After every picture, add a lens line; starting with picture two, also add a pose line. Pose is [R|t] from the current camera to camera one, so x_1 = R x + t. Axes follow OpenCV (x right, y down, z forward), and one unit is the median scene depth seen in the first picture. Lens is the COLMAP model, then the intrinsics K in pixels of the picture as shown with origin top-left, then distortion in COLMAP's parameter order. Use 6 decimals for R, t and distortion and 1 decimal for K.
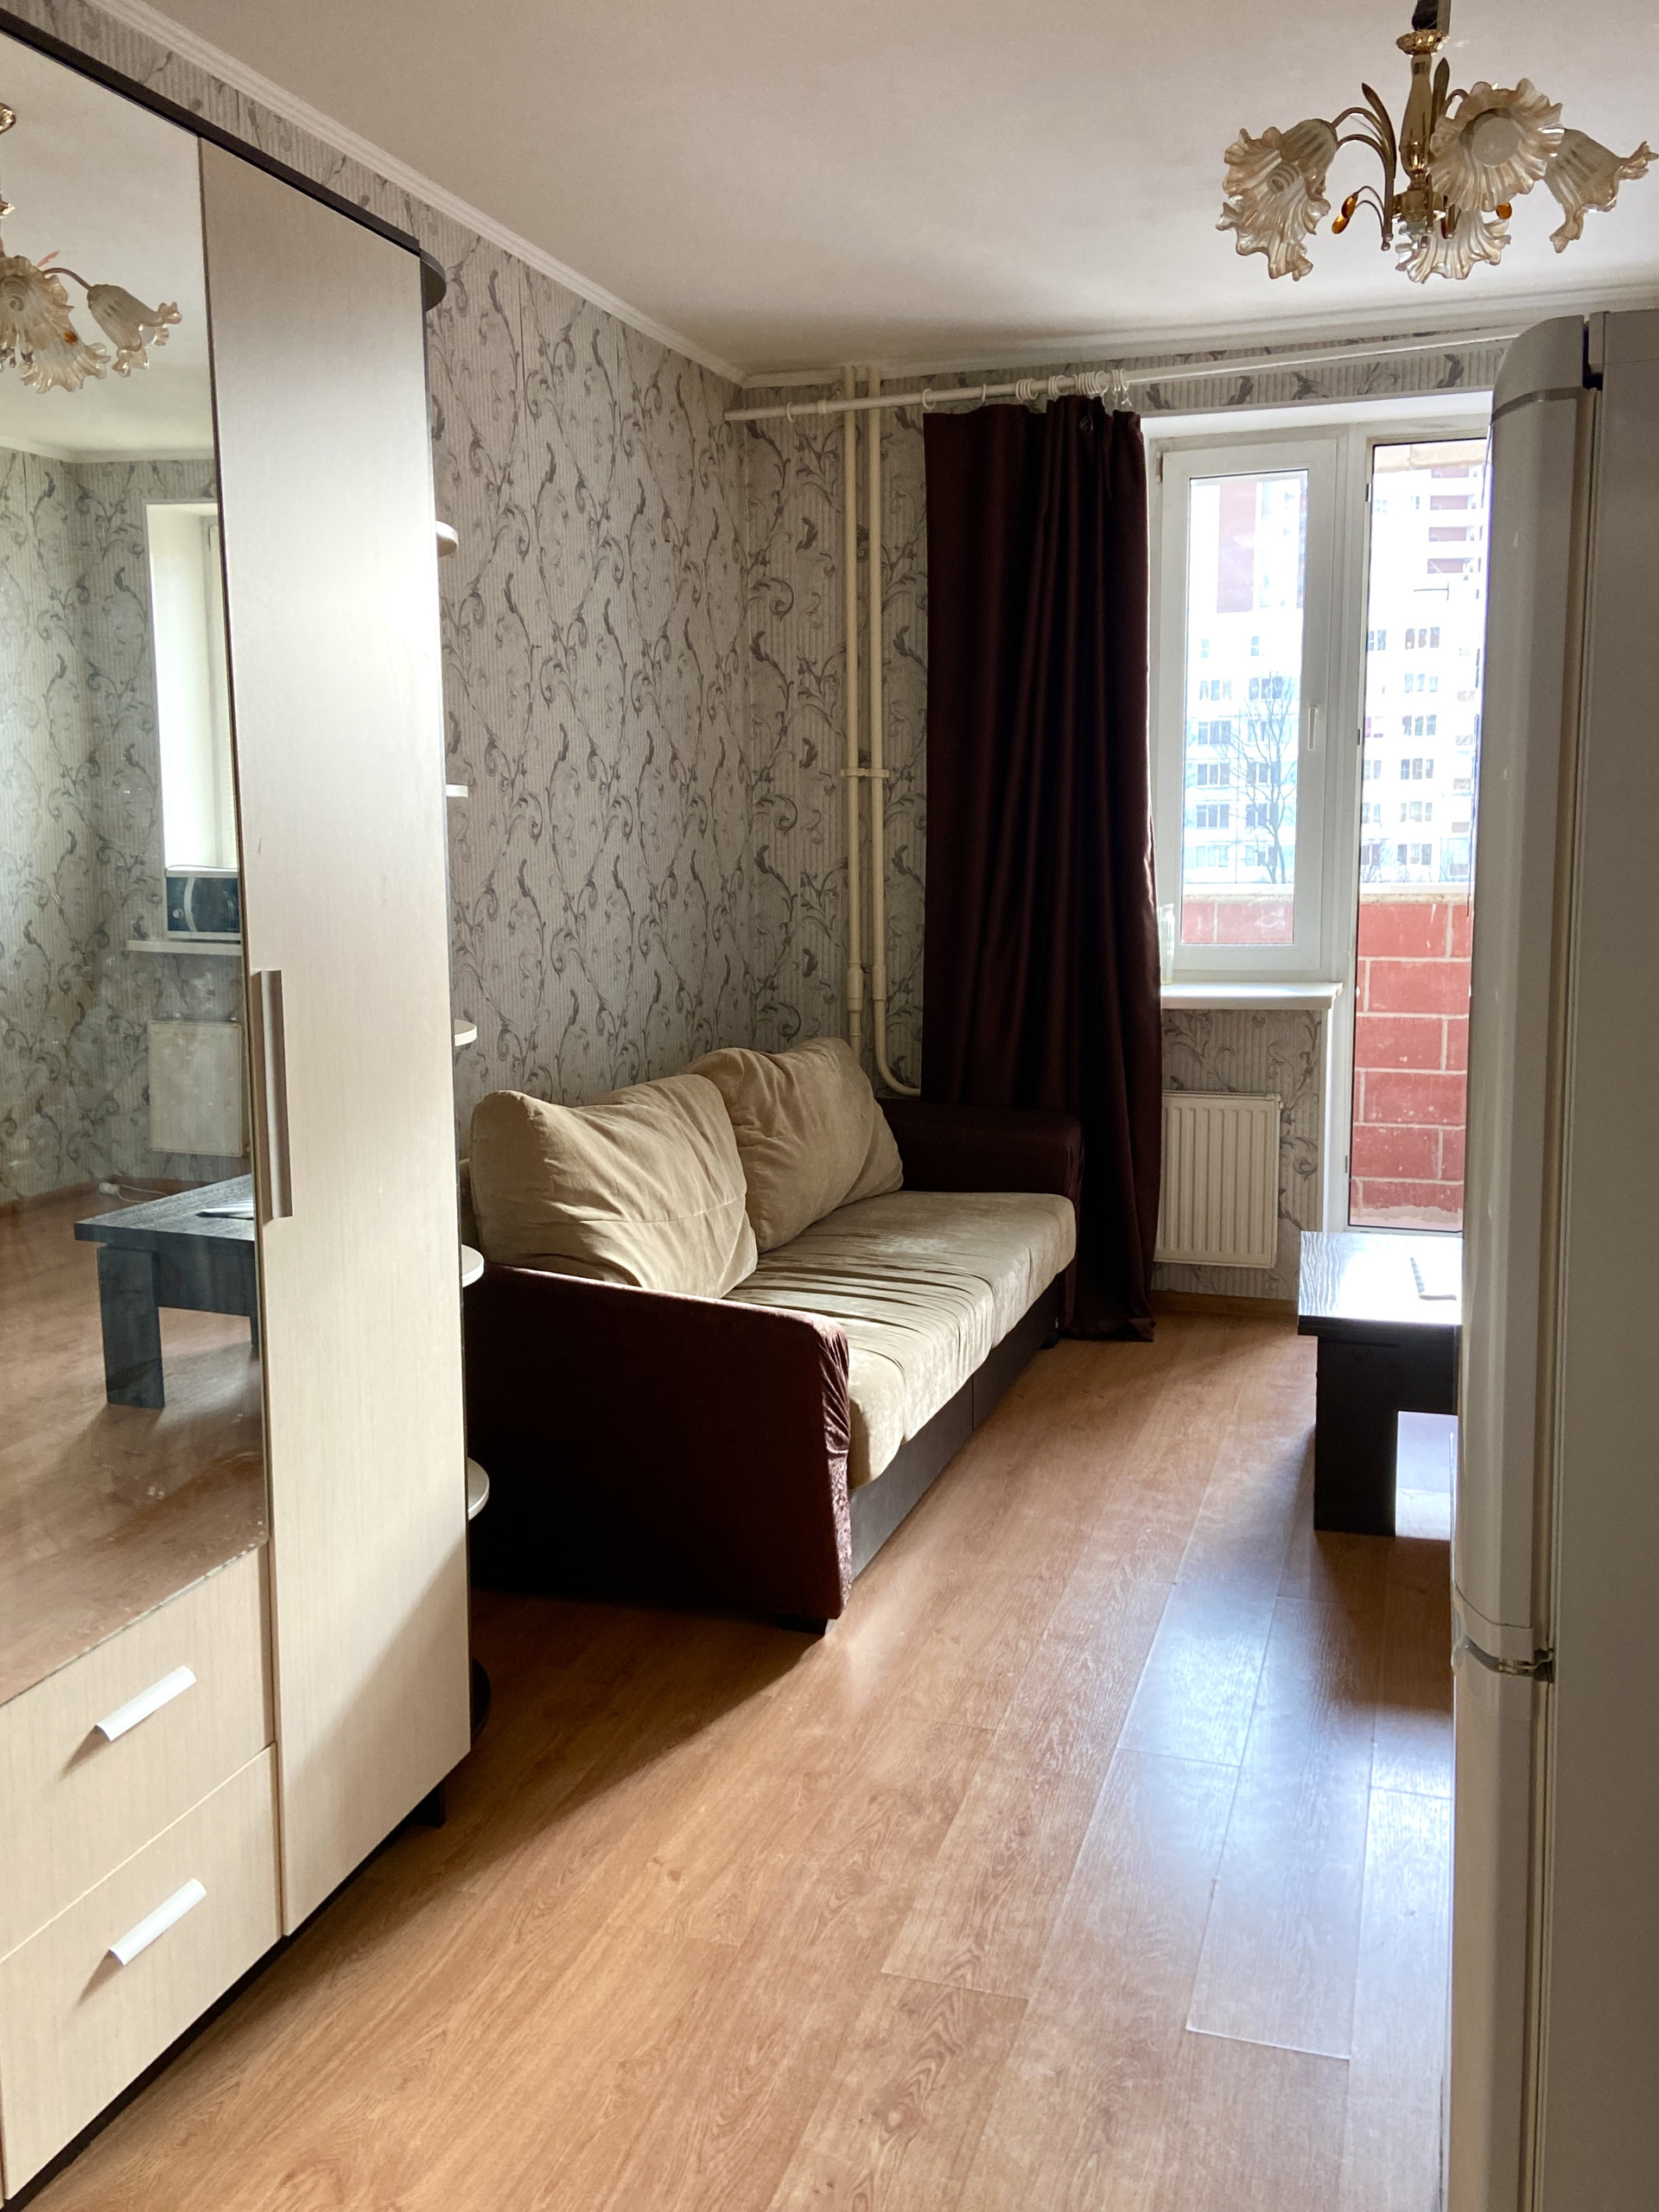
lens RADIAL K [[1974.8, 0, 829.5], [0, 1974.8, 1106.0], [0, 0, 1]] dist [0.062082, -0.003588]
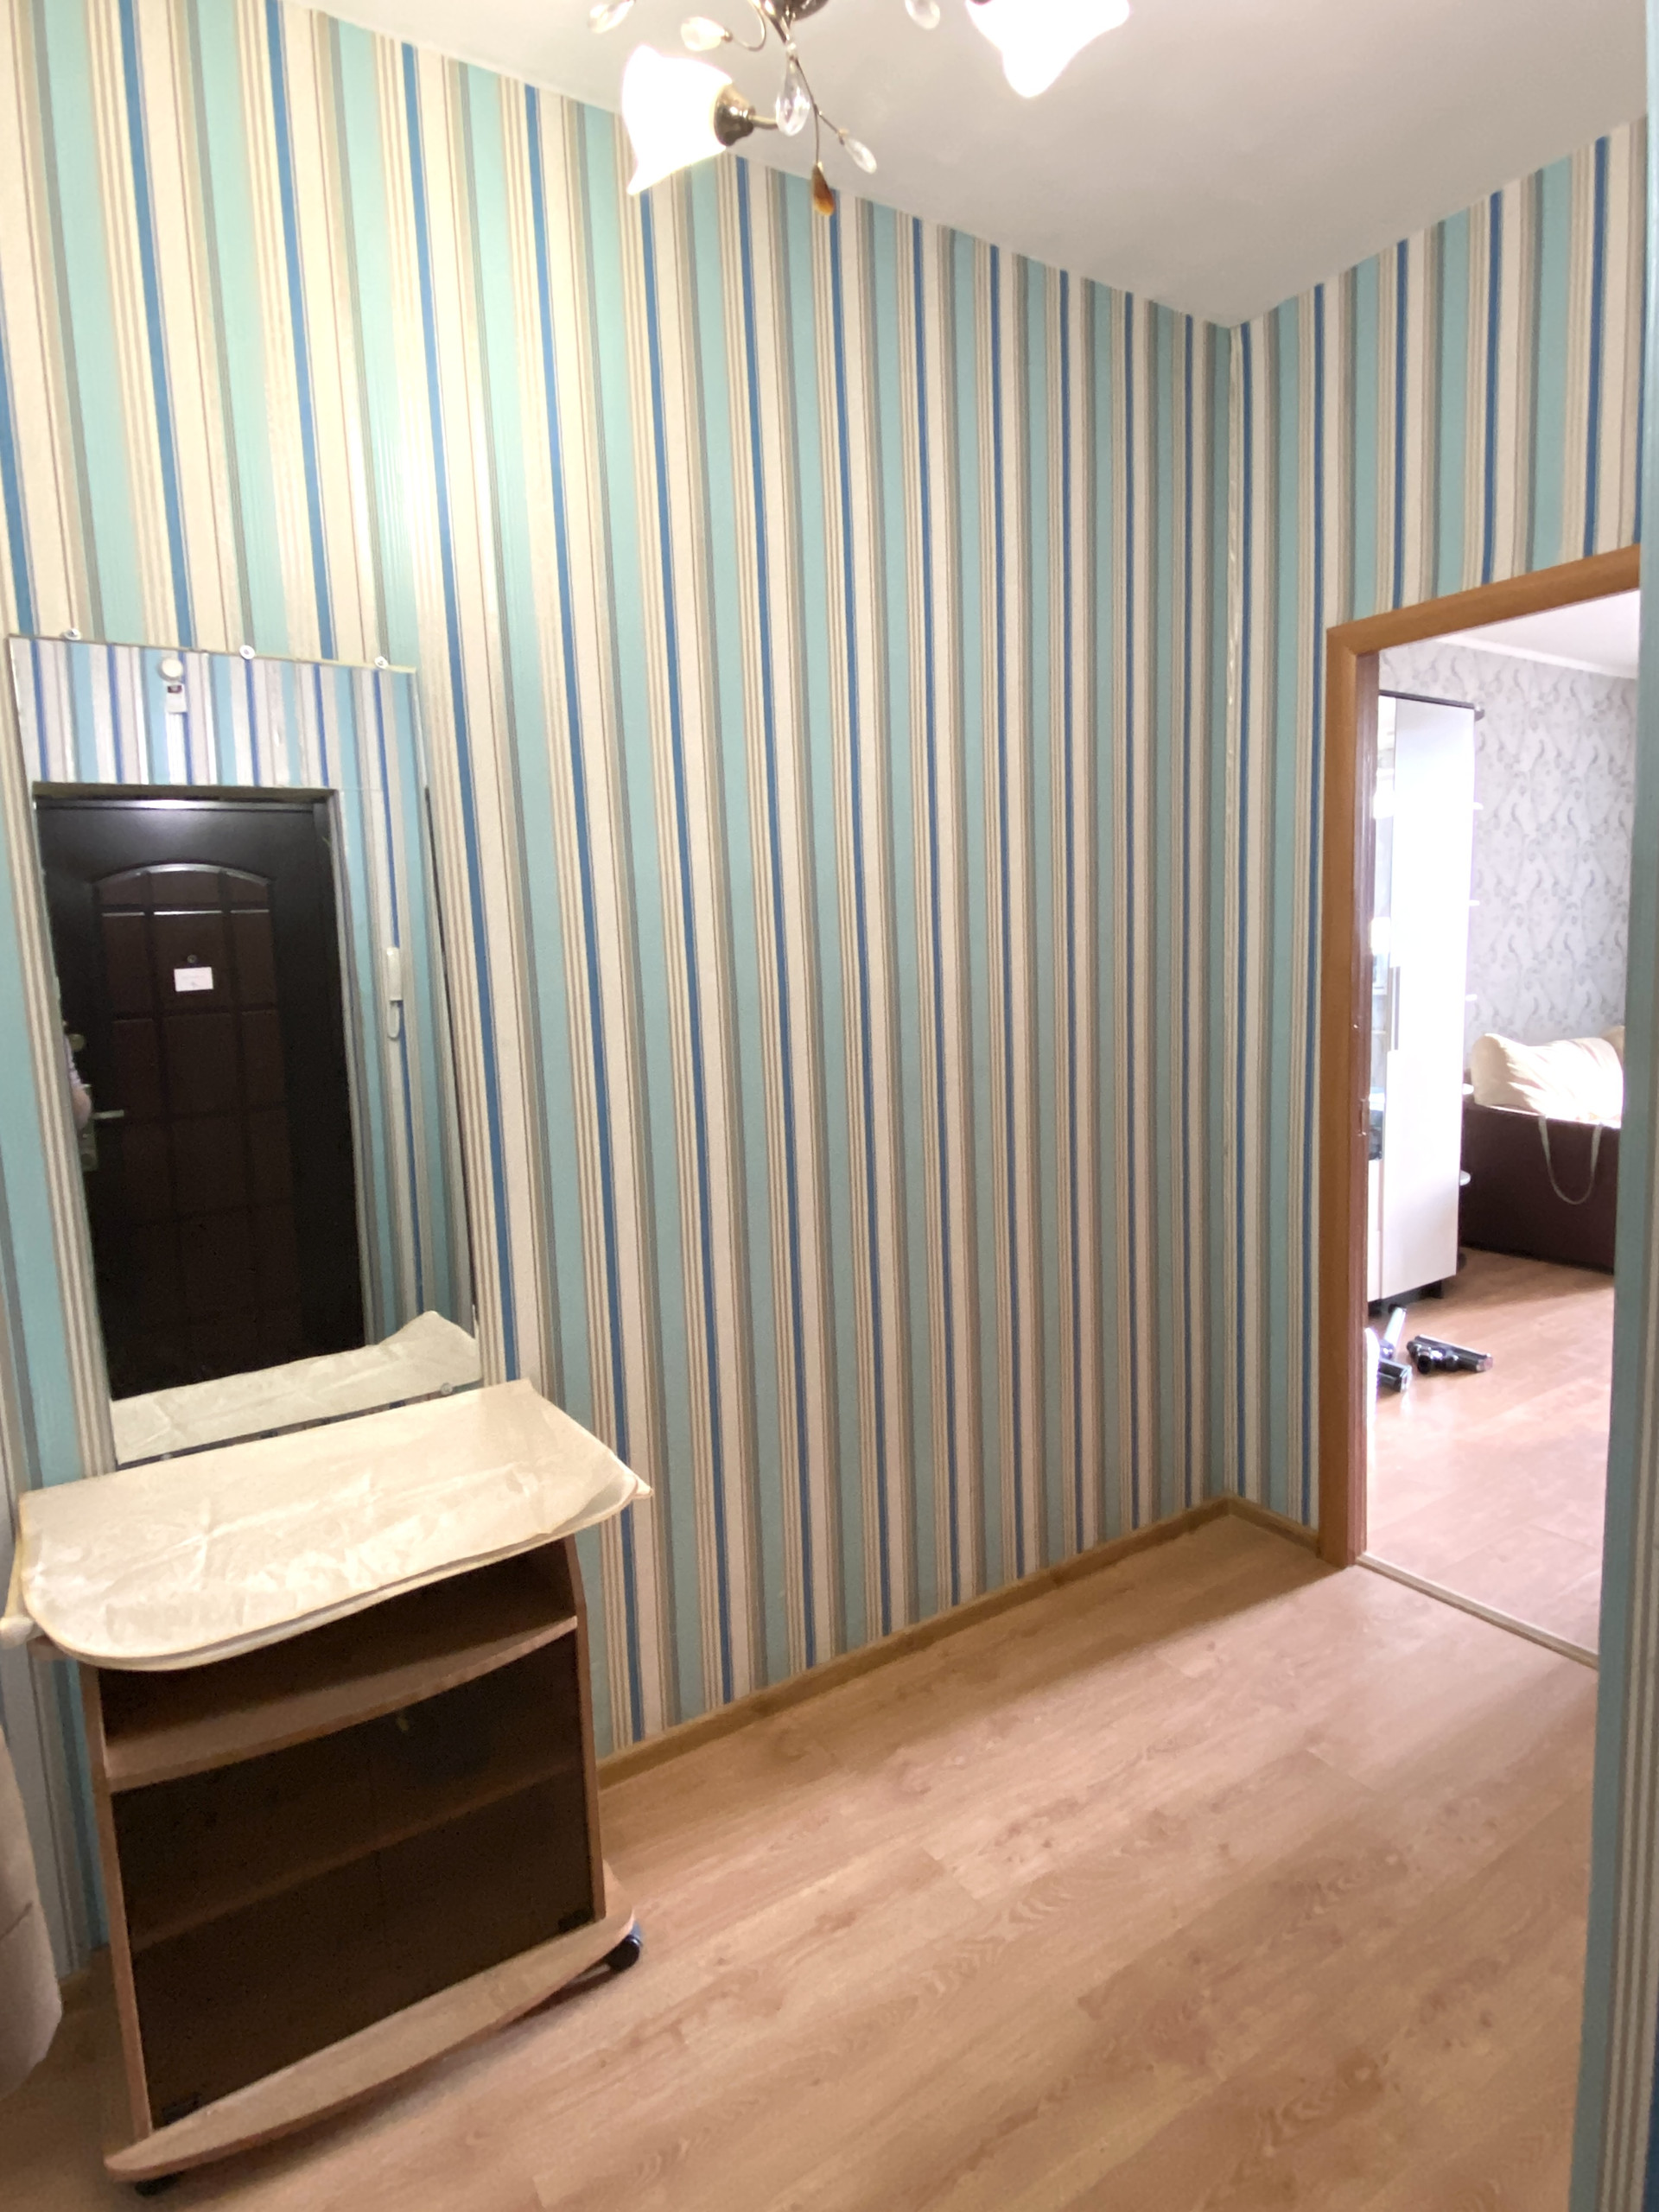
lens RADIAL K [[1181.2, 0, 829.5], [0, 1181.2, 1106.0], [0, 0, 1]] dist [0.002072, 0.000254]
pose [[0.769972, 0.059056, -0.635339, 0.093260], [-0.059750, 0.998006, 0.020355, 0.072869], [0.635274, 0.022289, 0.771965, -0.422840]]
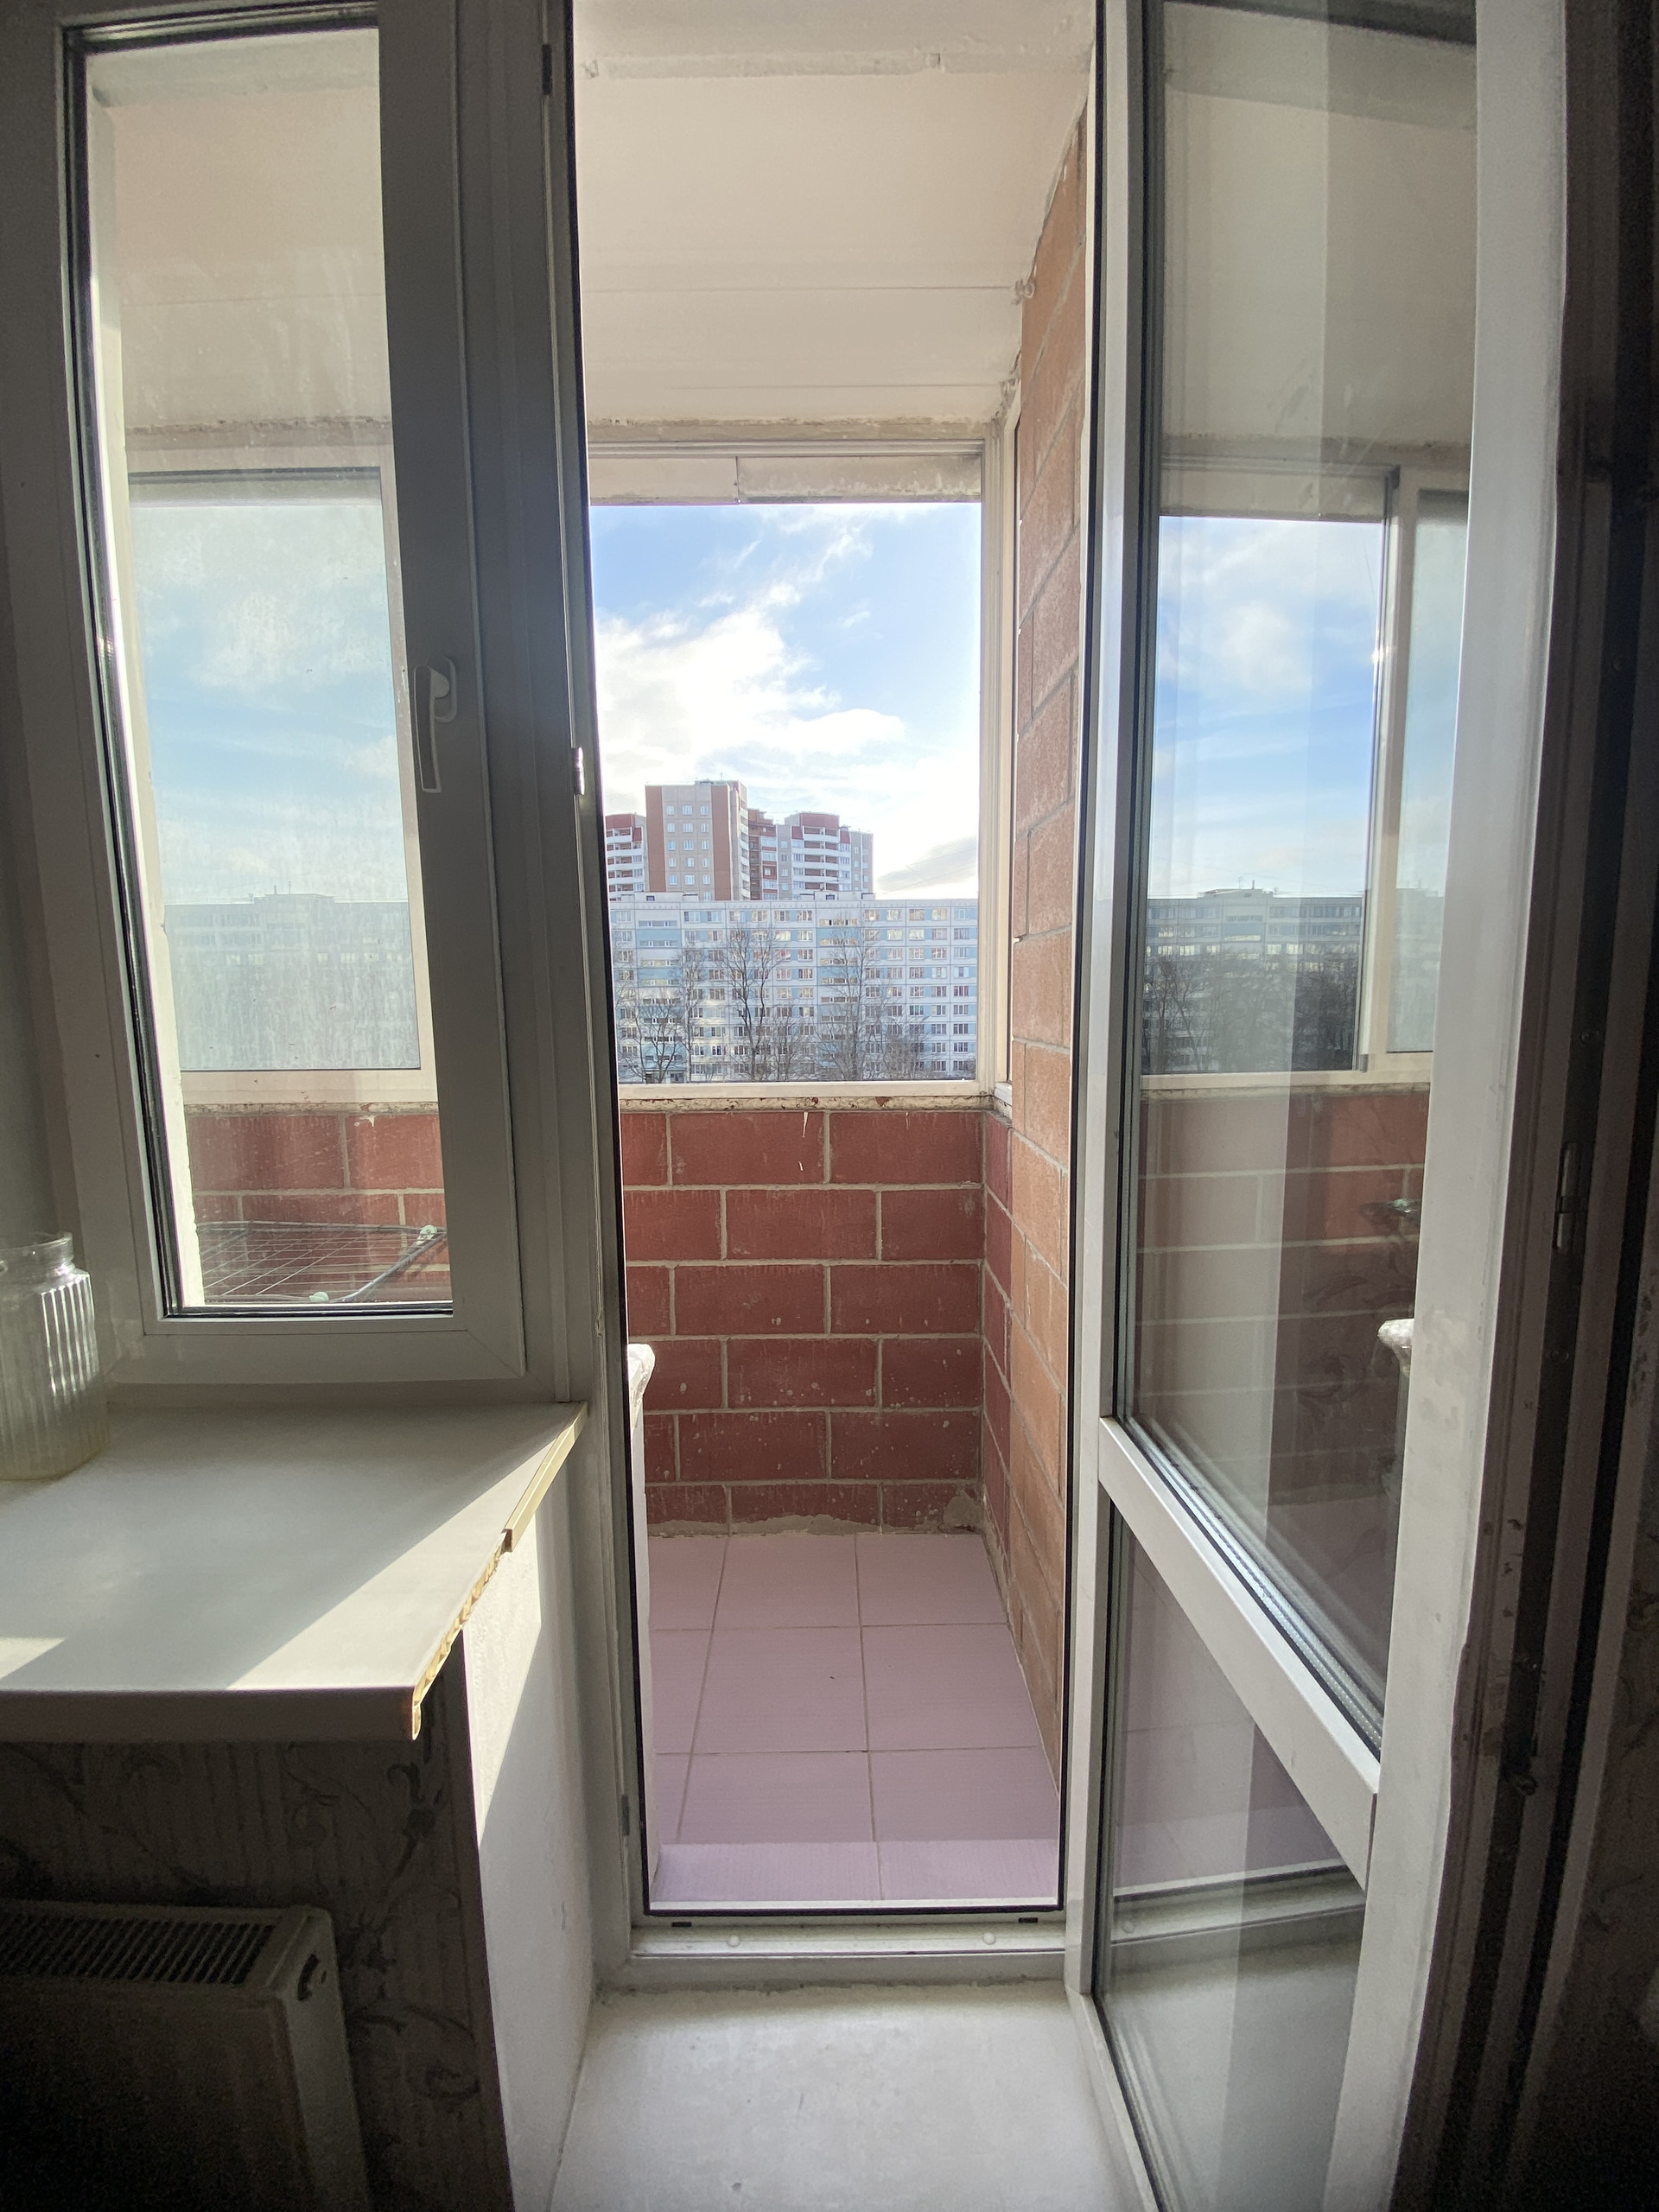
lens RADIAL K [[892.1, 0, 829.5], [0, 892.1, 1106.0], [0, 0, 1]] dist [0.033522, -0.000066]
pose [[0.952401, -0.040745, 0.302113, 0.270346], [0.046870, 0.998816, -0.013048, -0.125184], [-0.301224, 0.026587, 0.953183, 0.866112]]
